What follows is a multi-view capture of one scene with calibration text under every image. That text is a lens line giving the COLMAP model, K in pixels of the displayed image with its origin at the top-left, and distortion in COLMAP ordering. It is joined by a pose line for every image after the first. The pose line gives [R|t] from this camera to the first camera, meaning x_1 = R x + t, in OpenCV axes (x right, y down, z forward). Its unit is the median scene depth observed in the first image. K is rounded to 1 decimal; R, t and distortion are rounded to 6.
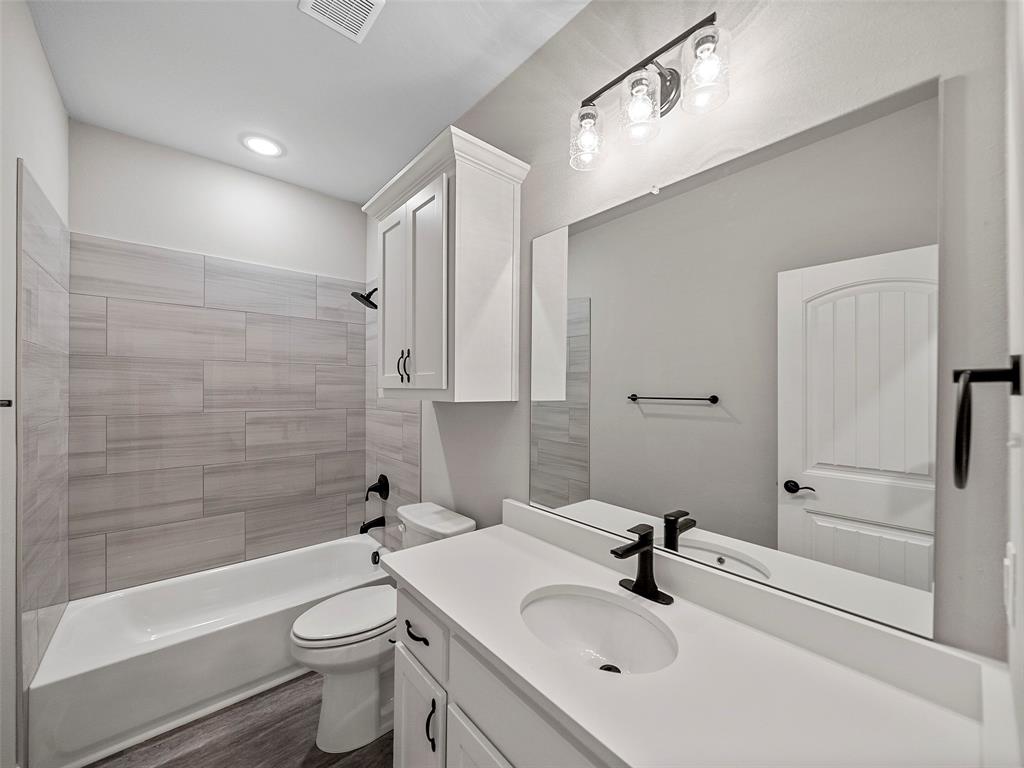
lens RADIAL K [[398.6, 0, 515.3], [0, 398.6, 390.7], [0, 0, 1]] dist [-0.008133, 0.001016]
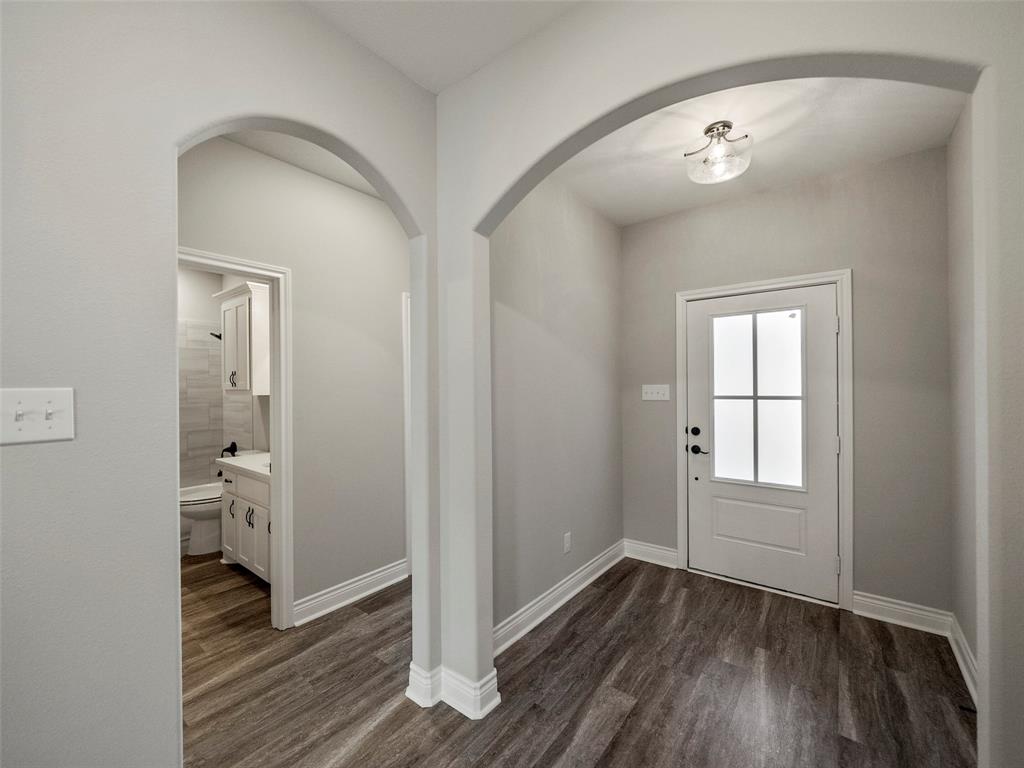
lens RADIAL K [[412.0, 0, 513.4], [0, 412.0, 386.6], [0, 0, 1]] dist [-0.013660, -0.000069]
pose [[0.980220, -0.016417, 0.197230, 0.489979], [0.017156, 0.999851, -0.002037, 0.004737], [-0.197167, 0.005380, 0.980355, -0.924874]]
